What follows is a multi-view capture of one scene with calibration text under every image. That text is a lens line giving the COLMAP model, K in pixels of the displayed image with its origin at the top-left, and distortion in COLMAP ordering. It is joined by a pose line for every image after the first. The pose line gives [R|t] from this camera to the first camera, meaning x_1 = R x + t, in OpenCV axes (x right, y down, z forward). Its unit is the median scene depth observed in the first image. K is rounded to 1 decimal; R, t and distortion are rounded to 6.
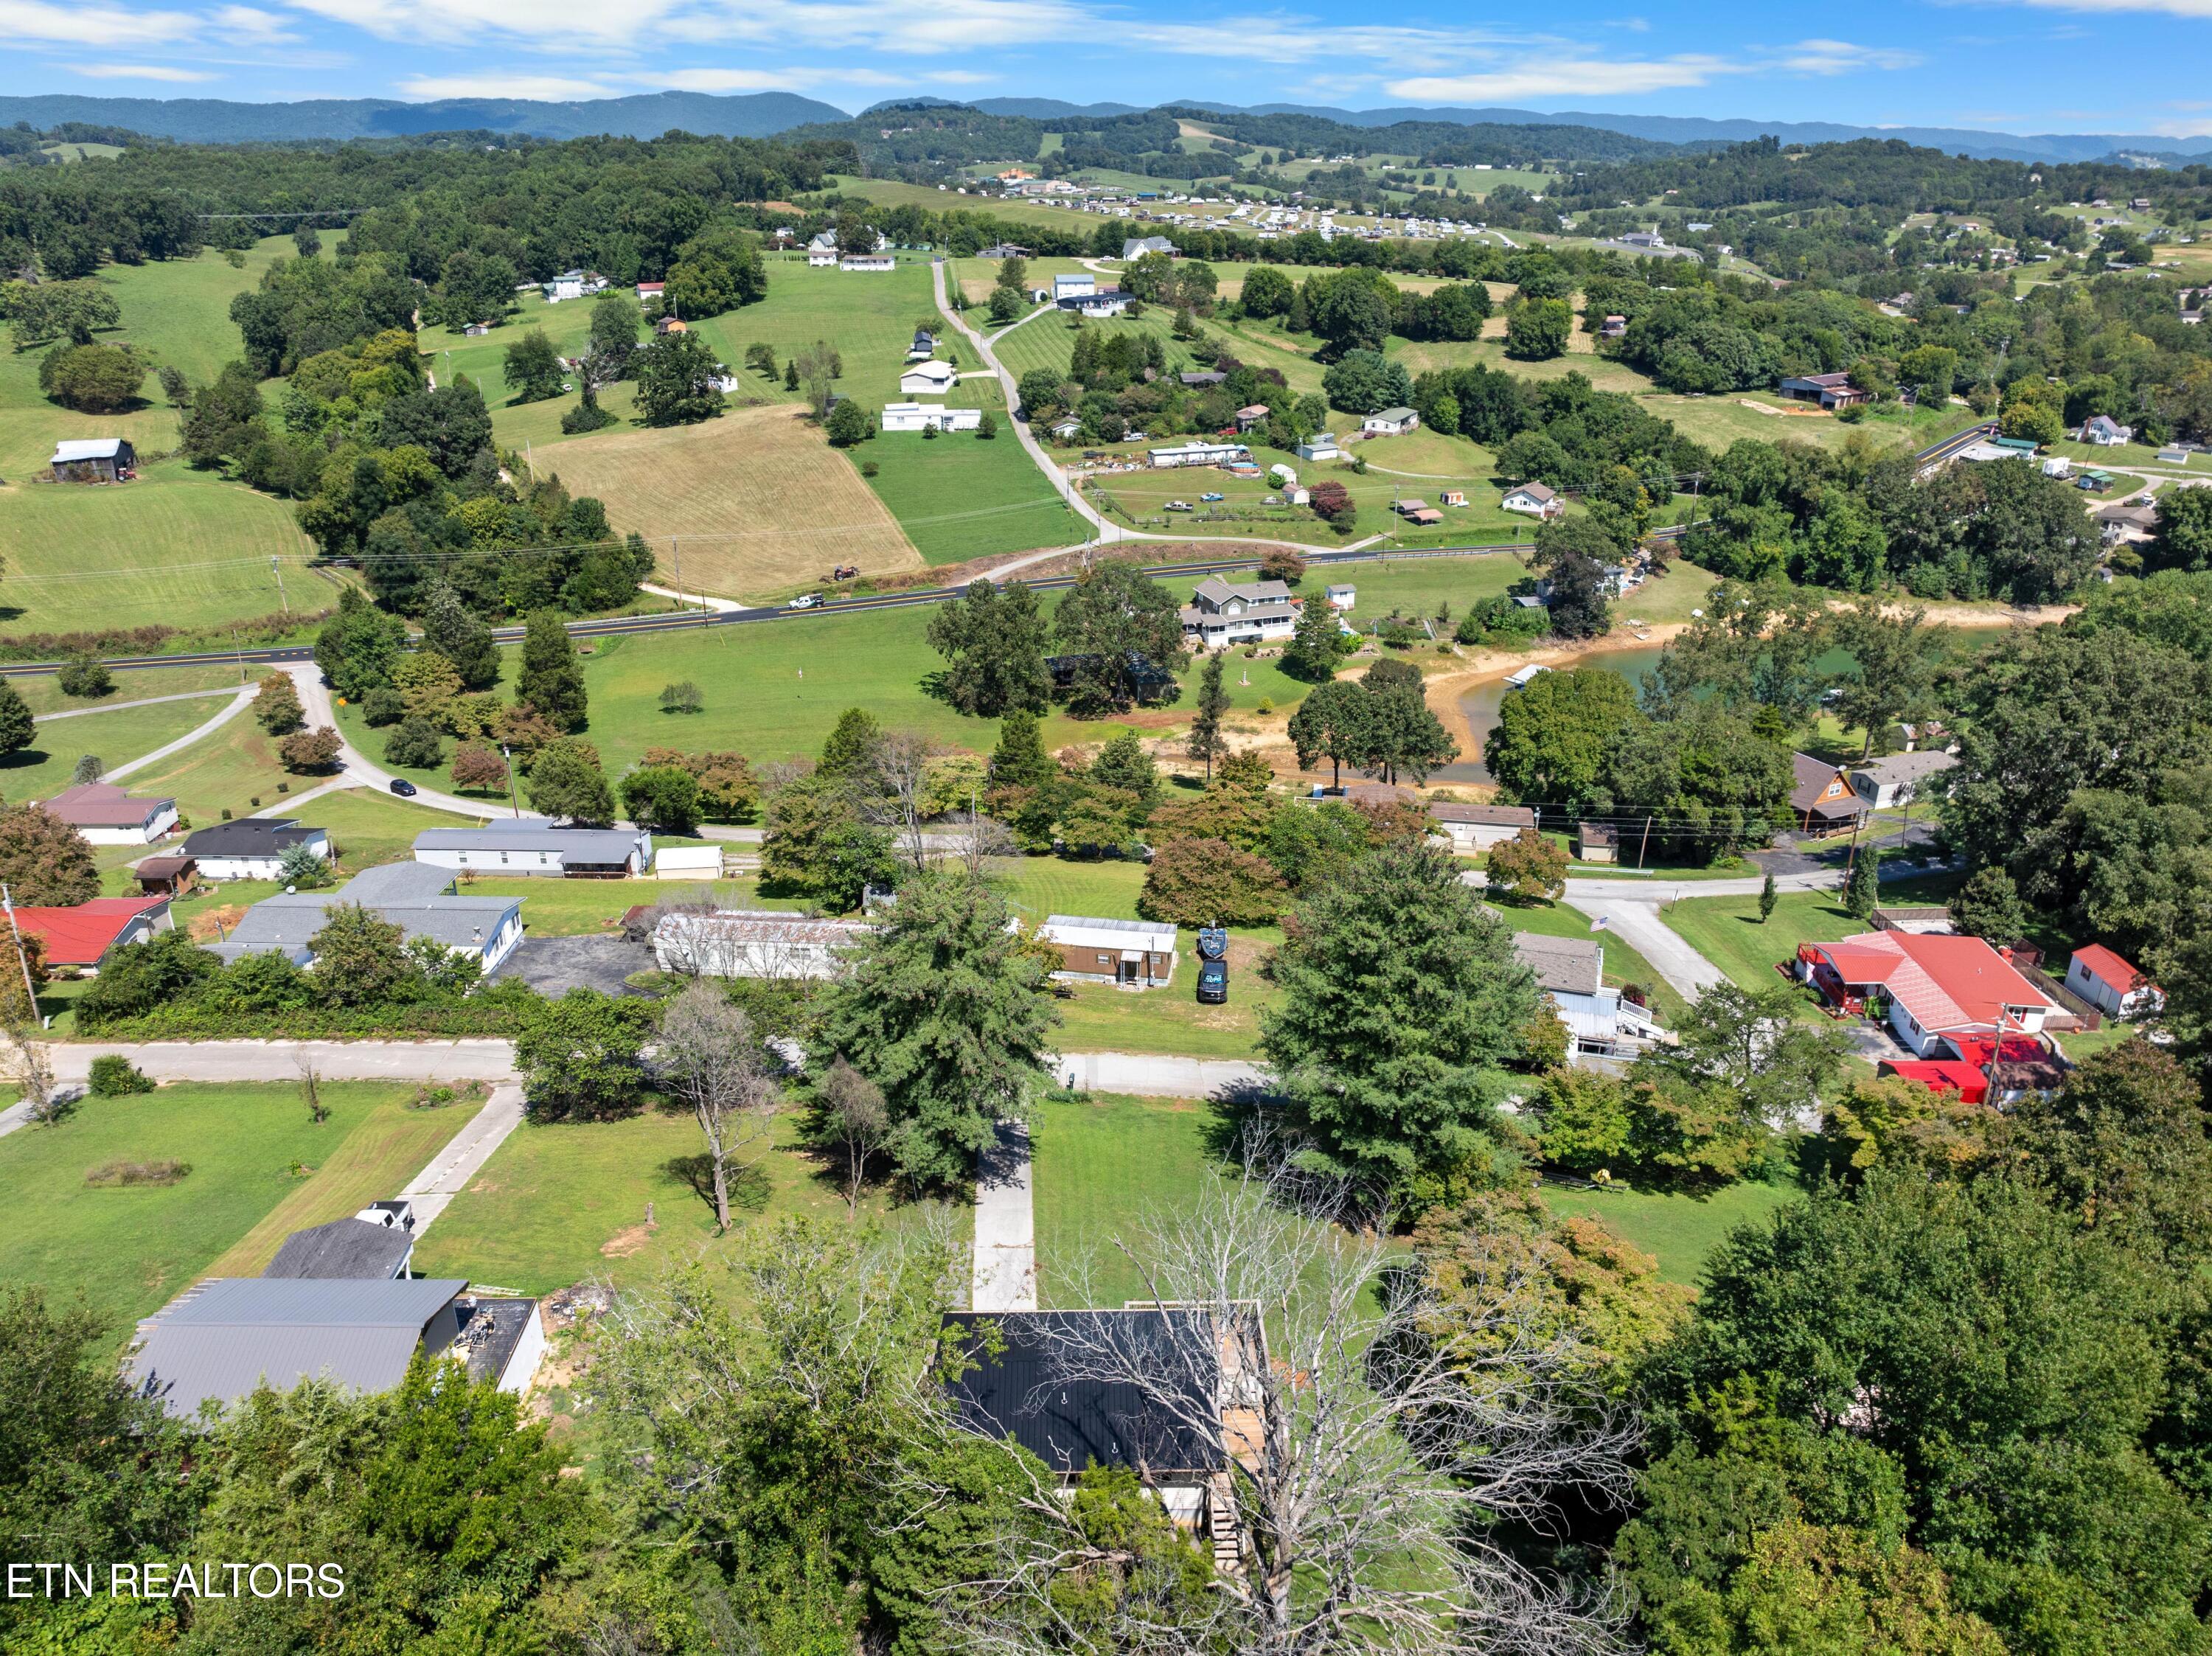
lens RADIAL K [[1715.8, 0, 1114.4], [0, 1715.8, 832.2], [0, 0, 1]] dist [-0.049016, 0.017670]
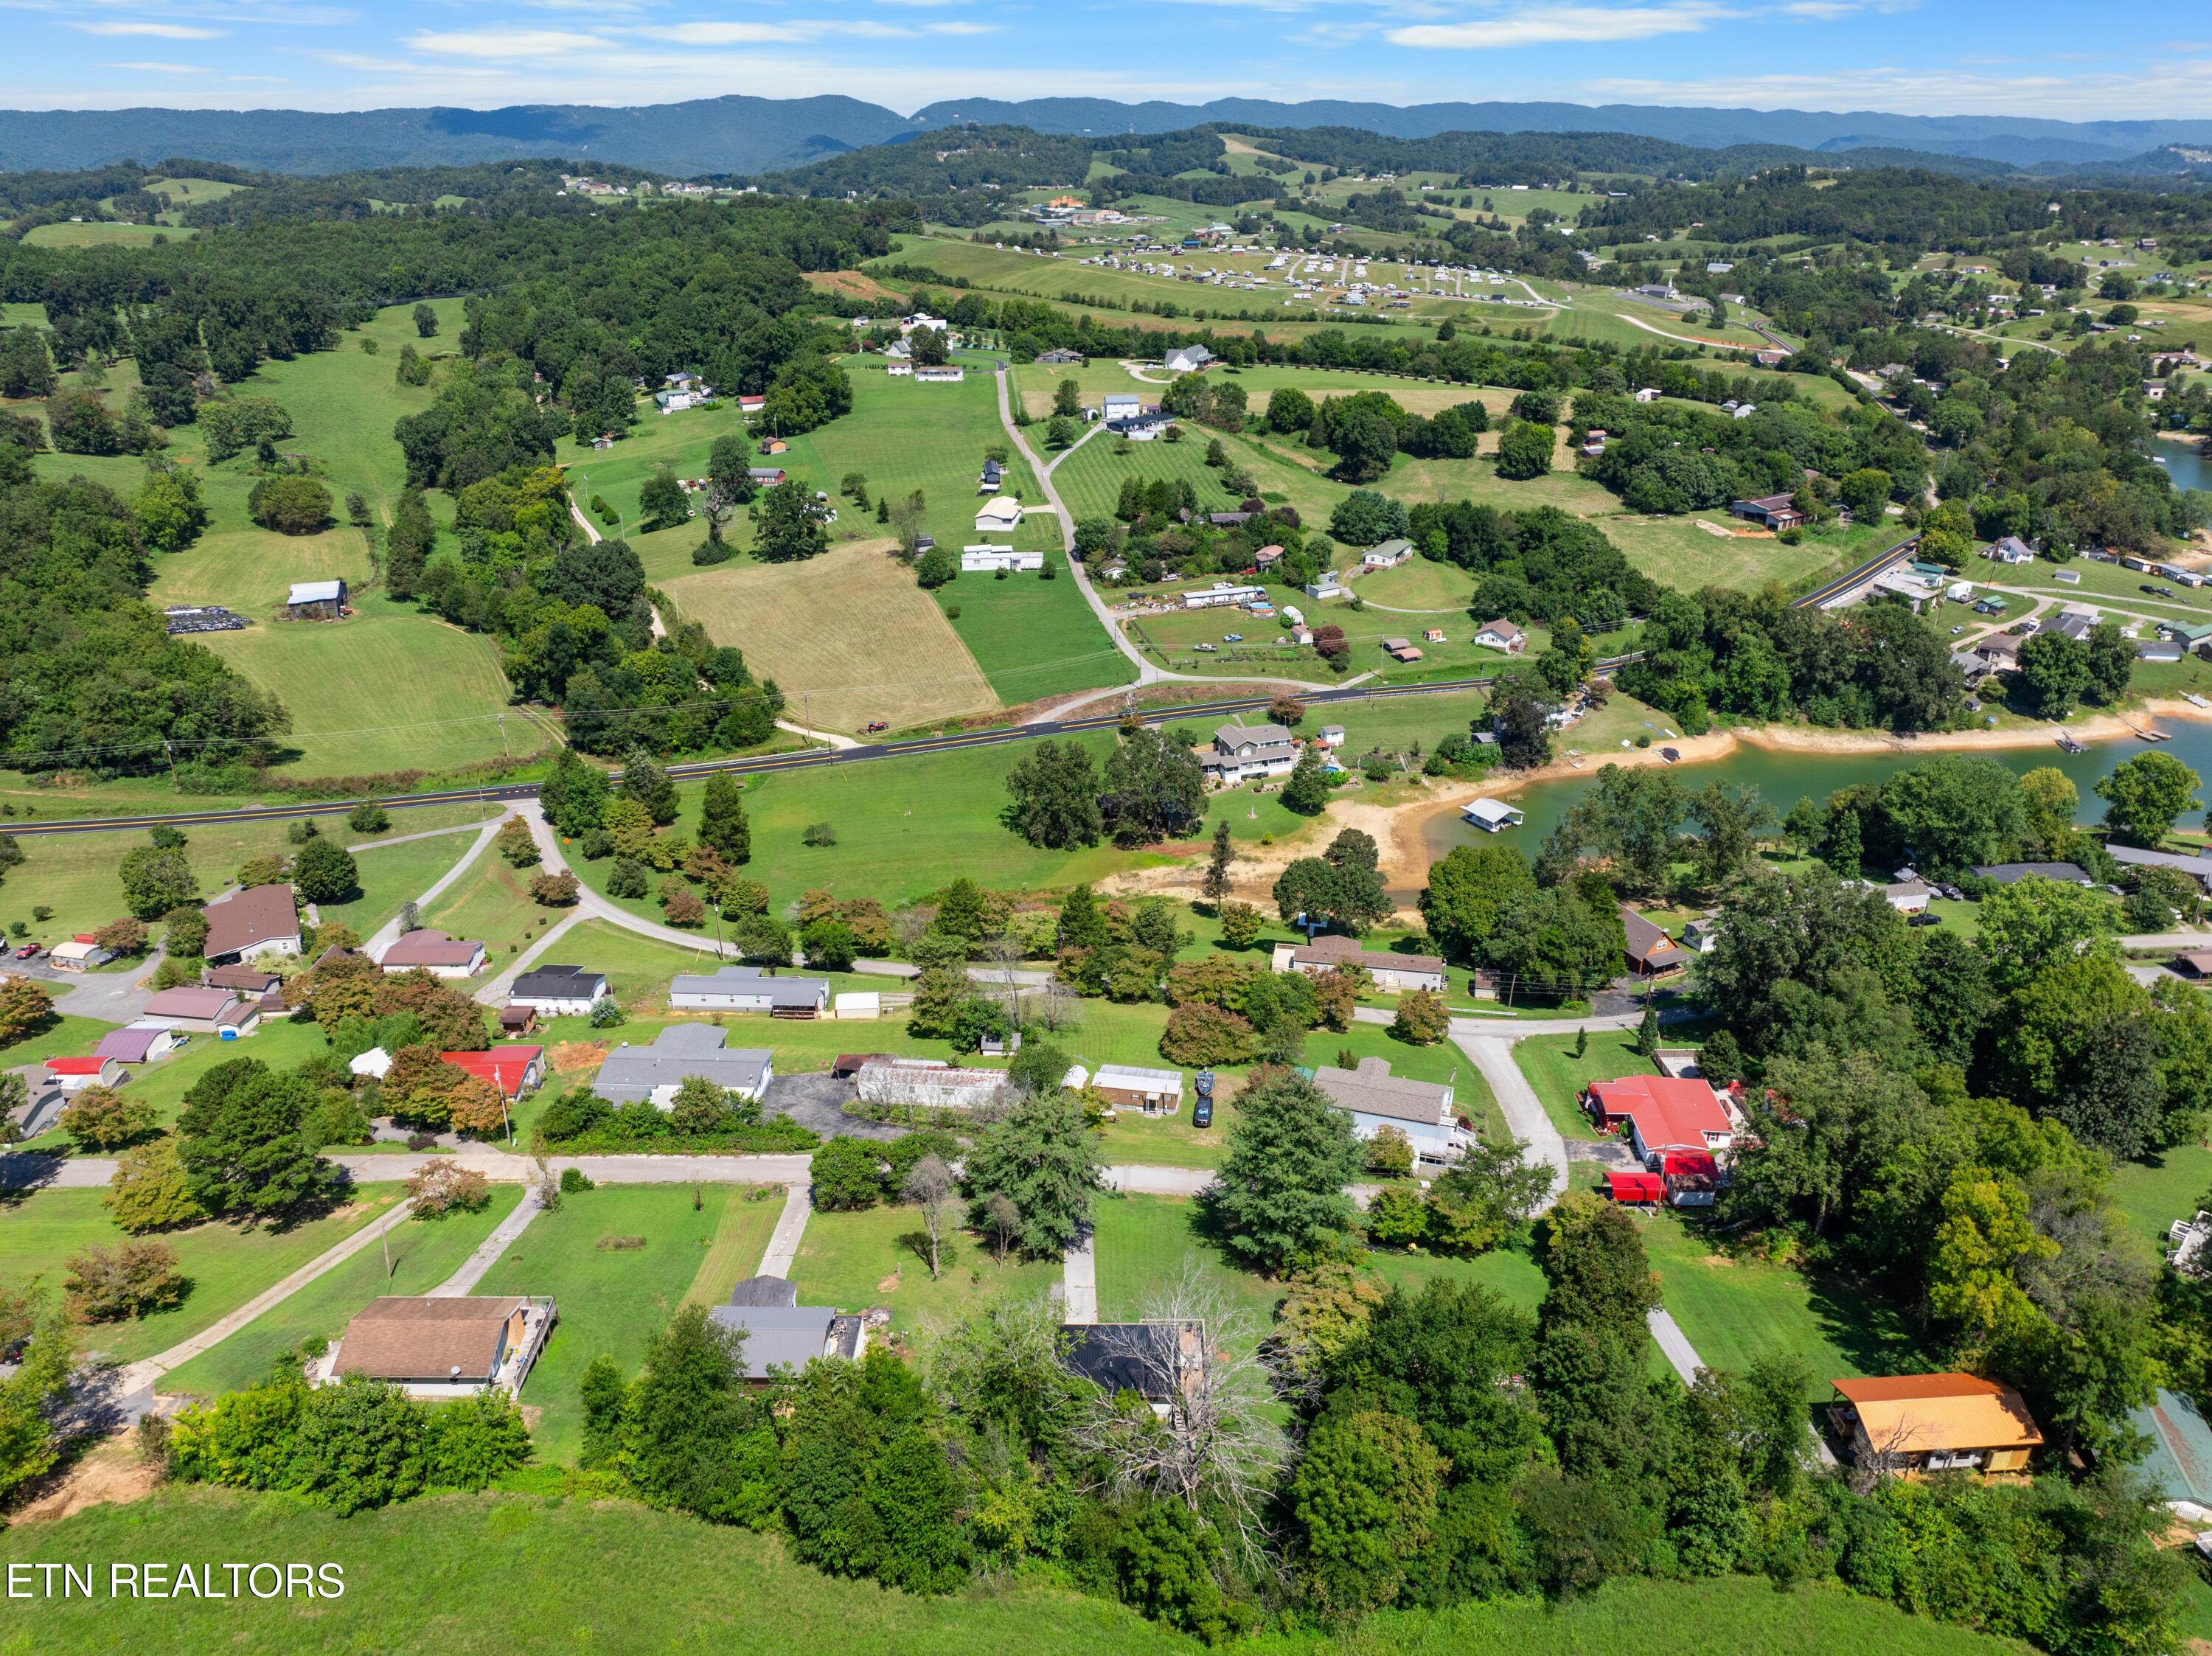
lens RADIAL K [[1696.2, 0, 1106.0], [0, 1696.2, 828.0], [0, 0, 1]] dist [-0.033146, -0.008259]
pose [[0.999473, 0.003860, -0.032243, 0.005422], [-0.003647, 0.999971, 0.006664, -0.062728], [0.032268, -0.006543, 0.999458, -0.196483]]
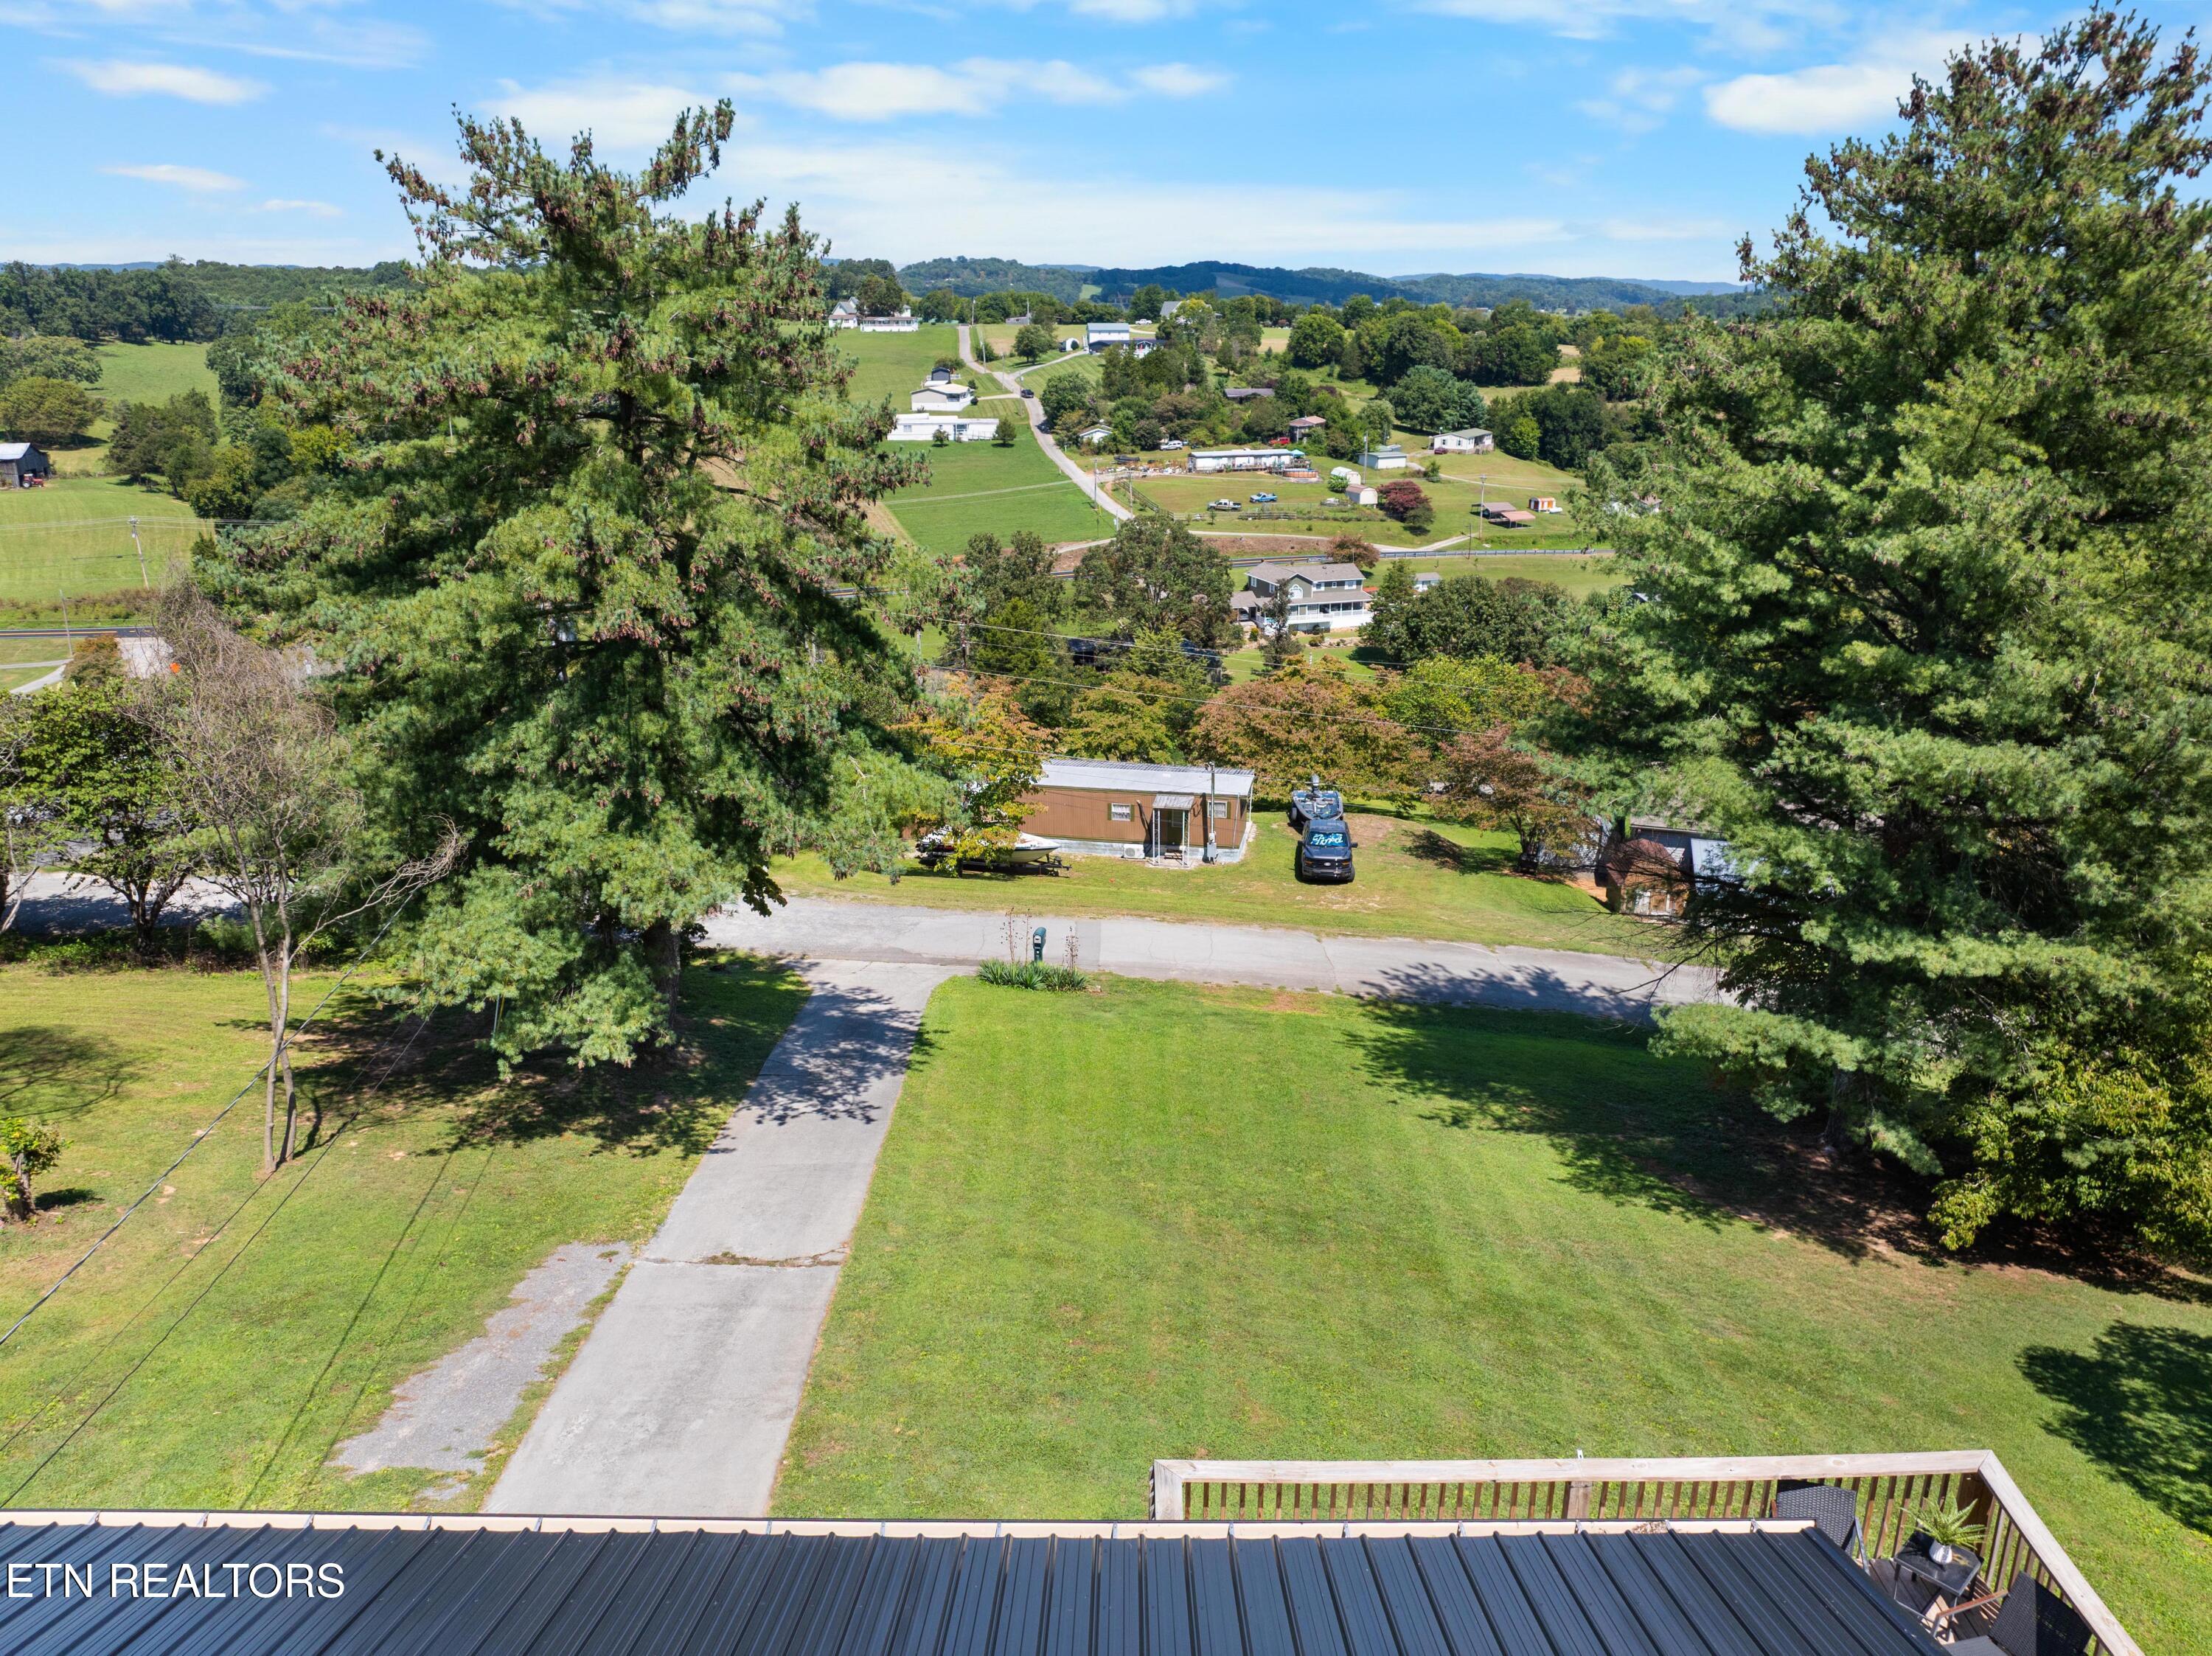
lens RADIAL K [[1696.2, 0, 1106.0], [0, 1696.2, 828.0], [0, 0, 1]] dist [-0.033146, -0.008259]
pose [[0.999646, 0.003966, -0.026292, 0.000935], [-0.006309, 0.995955, -0.089636, 0.042440], [0.025831, 0.089771, 0.995627, 0.154711]]
